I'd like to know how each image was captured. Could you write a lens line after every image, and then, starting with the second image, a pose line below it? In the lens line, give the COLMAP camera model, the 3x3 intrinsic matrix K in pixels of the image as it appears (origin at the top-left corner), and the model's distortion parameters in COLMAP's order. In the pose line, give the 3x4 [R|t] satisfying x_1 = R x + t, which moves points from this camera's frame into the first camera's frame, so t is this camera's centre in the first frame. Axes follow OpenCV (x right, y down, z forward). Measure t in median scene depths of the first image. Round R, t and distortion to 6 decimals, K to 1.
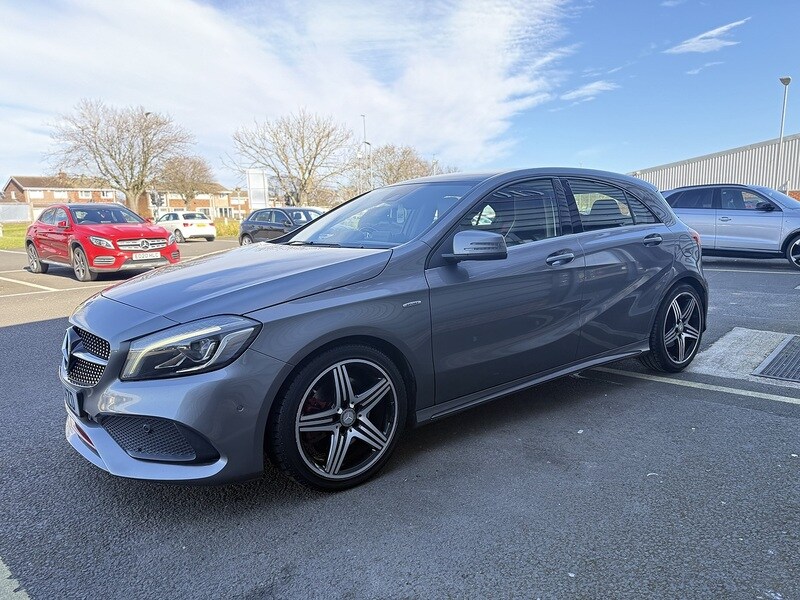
lens RADIAL K [[561.5, 0, 398.6], [0, 561.5, 331.8], [0, 0, 1]] dist [0.051971, -0.062026]
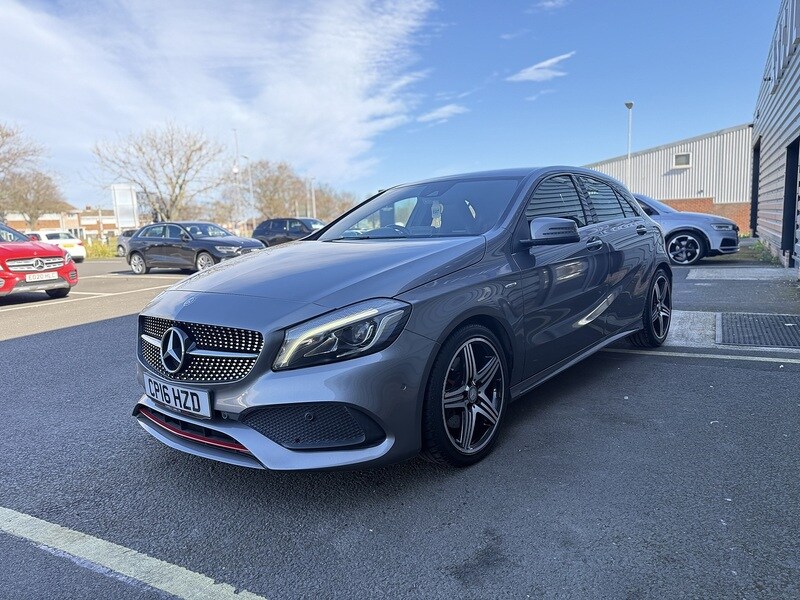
lens RADIAL K [[564.8, 0, 403.1], [0, 564.8, 319.5], [0, 0, 1]] dist [0.028672, -0.034757]
pose [[0.972671, -0.058789, 0.224624, -0.278686], [0.069575, 0.996758, -0.040404, 0.029493], [-0.221520, 0.054928, 0.973608, -0.002134]]
